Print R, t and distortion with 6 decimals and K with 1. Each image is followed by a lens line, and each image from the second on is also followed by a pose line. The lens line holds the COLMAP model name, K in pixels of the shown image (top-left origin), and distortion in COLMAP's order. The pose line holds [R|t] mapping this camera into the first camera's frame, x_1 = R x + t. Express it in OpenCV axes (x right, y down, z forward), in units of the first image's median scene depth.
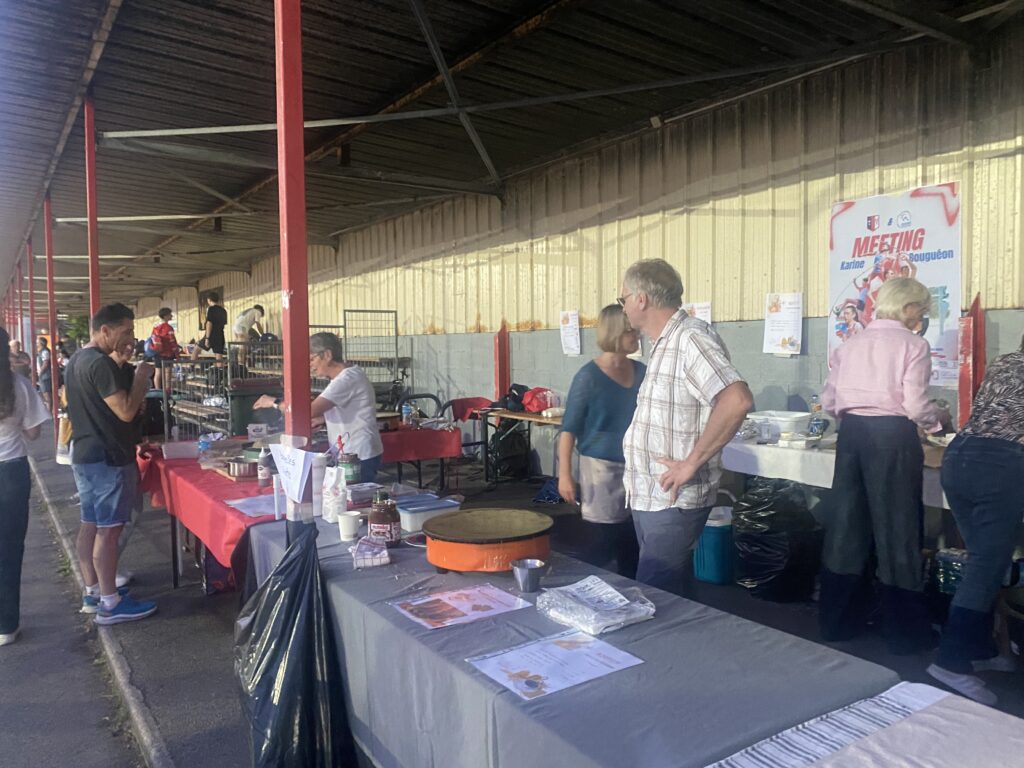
lens RADIAL K [[787.0, 0, 512.0], [0, 787.0, 384.0], [0, 0, 1]] dist [0.058781, -0.094424]
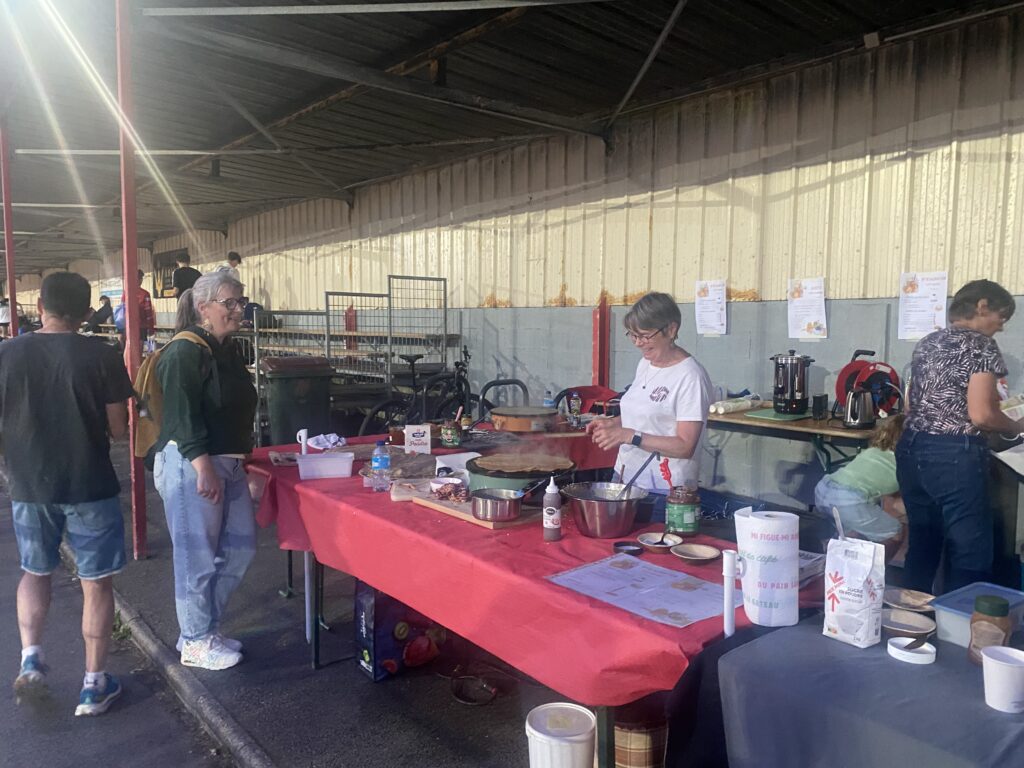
lens RADIAL K [[787.0, 0, 512.0], [0, 787.0, 384.0], [0, 0, 1]] dist [0.058781, -0.094424]
pose [[0.993920, 0.010370, 0.109612, -0.189979], [-0.013149, 0.999609, 0.024660, -0.003020], [-0.109314, -0.025952, 0.993668, 0.181927]]
